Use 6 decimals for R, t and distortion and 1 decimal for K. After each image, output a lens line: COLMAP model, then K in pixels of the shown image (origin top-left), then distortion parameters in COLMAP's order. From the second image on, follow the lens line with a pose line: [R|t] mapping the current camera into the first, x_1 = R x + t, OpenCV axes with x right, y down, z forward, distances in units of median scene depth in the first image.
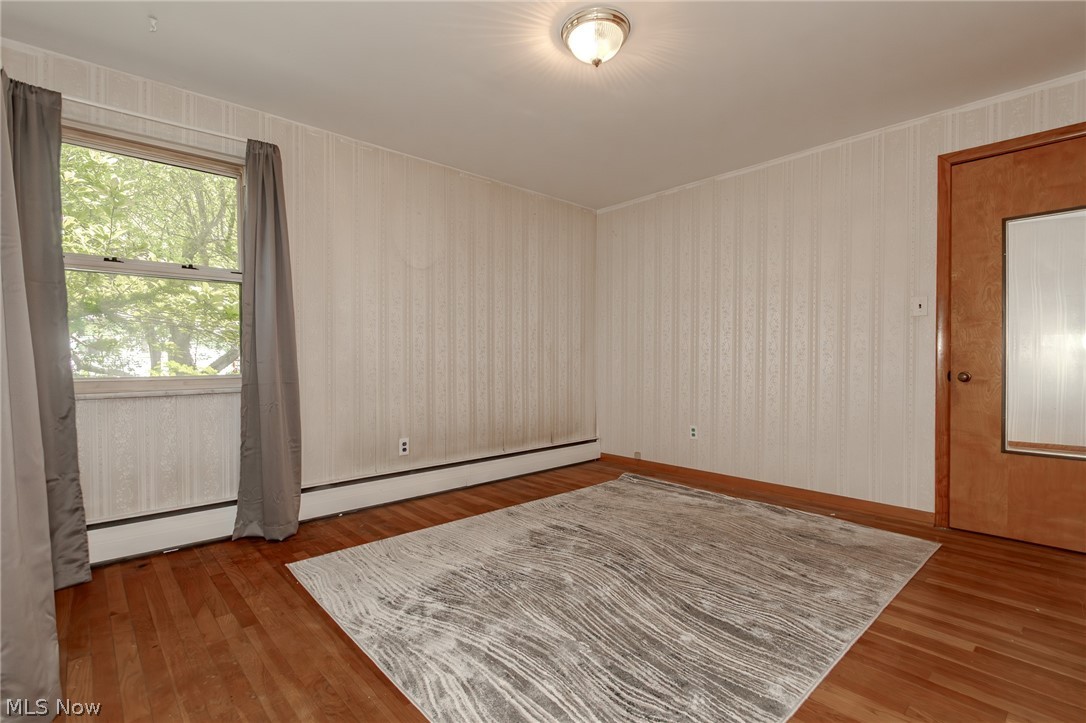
lens RADIAL K [[507.6, 0, 538.3], [0, 507.6, 362.9], [0, 0, 1]] dist [0.010671, -0.004700]
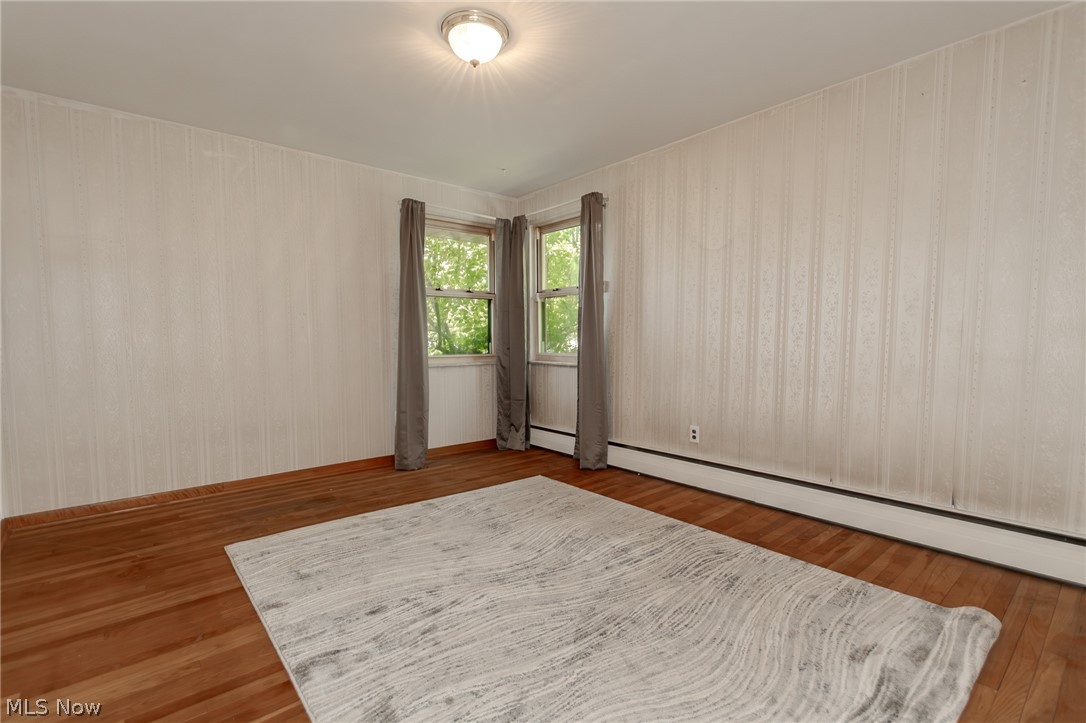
lens RADIAL K [[507.6, 0, 538.1], [0, 507.6, 361.7], [0, 0, 1]] dist [0.010671, -0.004700]
pose [[-0.050349, 0.055401, -0.997194, 0.816260], [-0.000759, 0.998458, 0.055510, -0.035920], [0.998731, 0.003552, -0.050229, 0.818113]]
